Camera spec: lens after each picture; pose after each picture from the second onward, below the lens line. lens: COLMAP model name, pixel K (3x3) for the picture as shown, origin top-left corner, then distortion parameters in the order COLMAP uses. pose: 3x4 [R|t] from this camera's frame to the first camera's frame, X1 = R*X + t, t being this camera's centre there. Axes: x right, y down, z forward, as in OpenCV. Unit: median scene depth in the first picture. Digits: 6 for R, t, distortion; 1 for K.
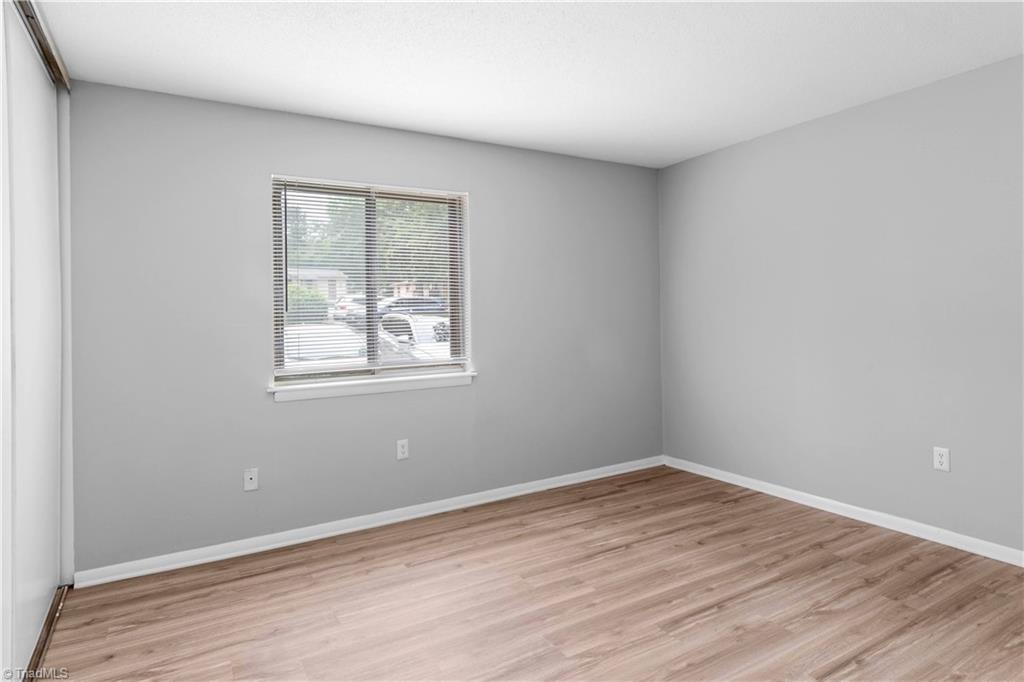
lens RADIAL K [[574.8, 0, 529.3], [0, 574.8, 337.8], [0, 0, 1]] dist [0.004419, 0.002333]
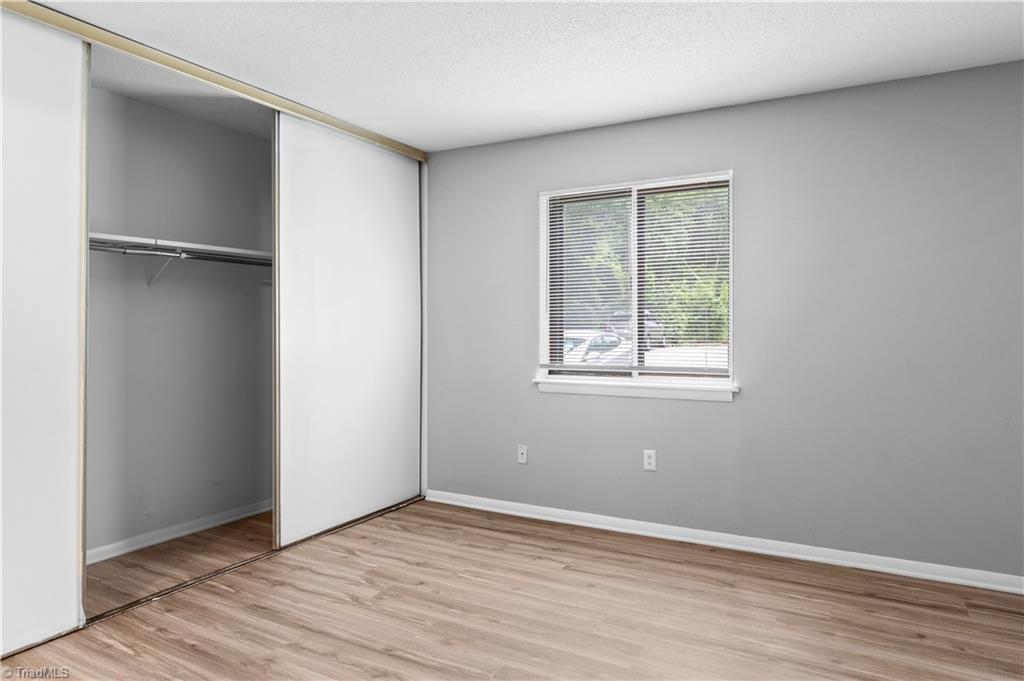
lens RADIAL K [[615.8, 0, 551.0], [0, 615.8, 343.7], [0, 0, 1]] dist [0.006514, 0.000867]
pose [[0.524759, 0.042726, -0.850178, 0.603023], [-0.042246, 0.998816, 0.024121, -0.014594], [0.850202, 0.023259, 0.525943, 0.367390]]
